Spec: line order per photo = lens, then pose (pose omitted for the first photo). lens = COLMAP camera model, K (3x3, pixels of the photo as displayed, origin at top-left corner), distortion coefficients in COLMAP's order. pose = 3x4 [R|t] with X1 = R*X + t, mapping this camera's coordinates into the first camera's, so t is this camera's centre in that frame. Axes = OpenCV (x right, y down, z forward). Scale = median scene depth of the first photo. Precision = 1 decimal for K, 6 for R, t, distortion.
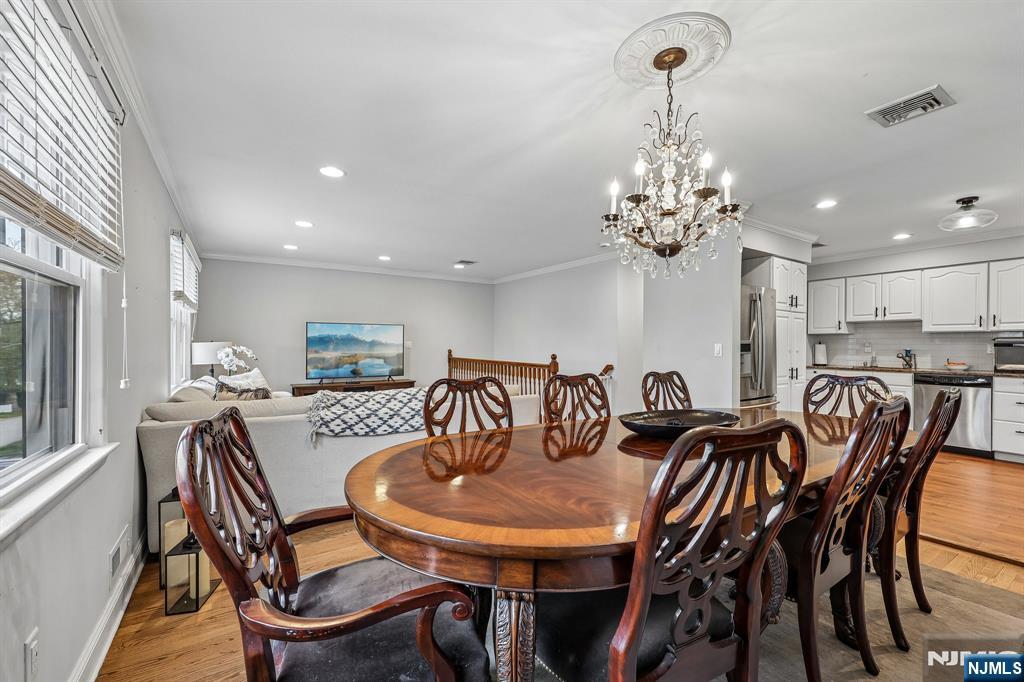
lens RADIAL K [[418.1, 0, 511.2], [0, 418.1, 344.0], [0, 0, 1]] dist [0.003768, -0.000234]
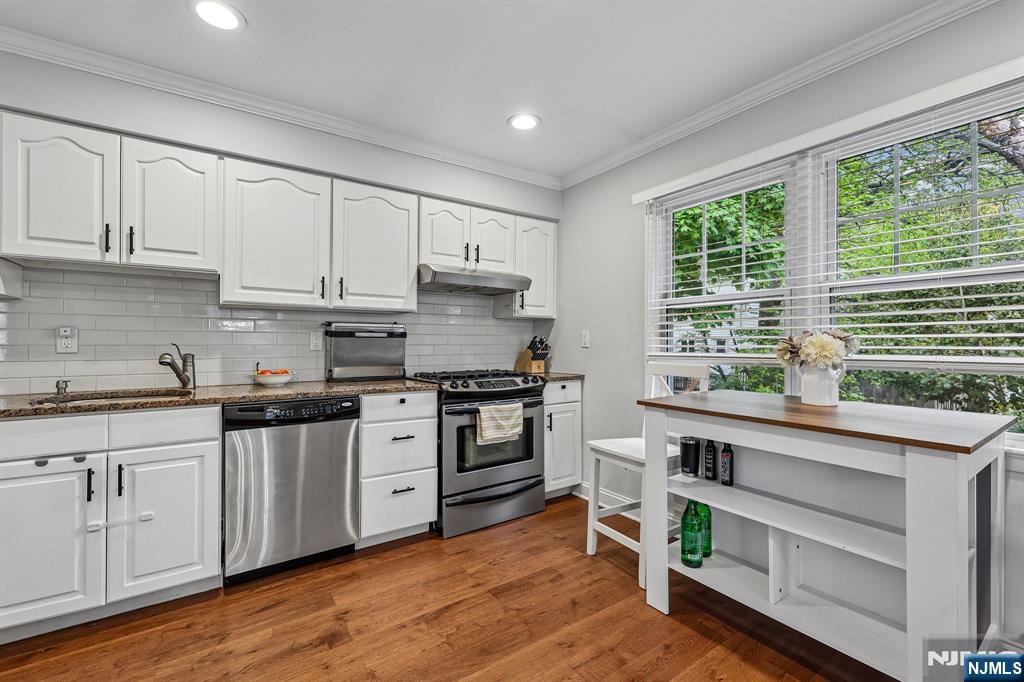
lens RADIAL K [[418.1, 0, 510.9], [0, 418.1, 338.3], [0, 0, 1]] dist [0.003768, -0.000234]
pose [[-0.035460, -0.002160, 0.999369, 0.546837], [-0.003038, 0.999993, 0.002054, 0.005837], [-0.999366, -0.002963, -0.035466, 0.722895]]
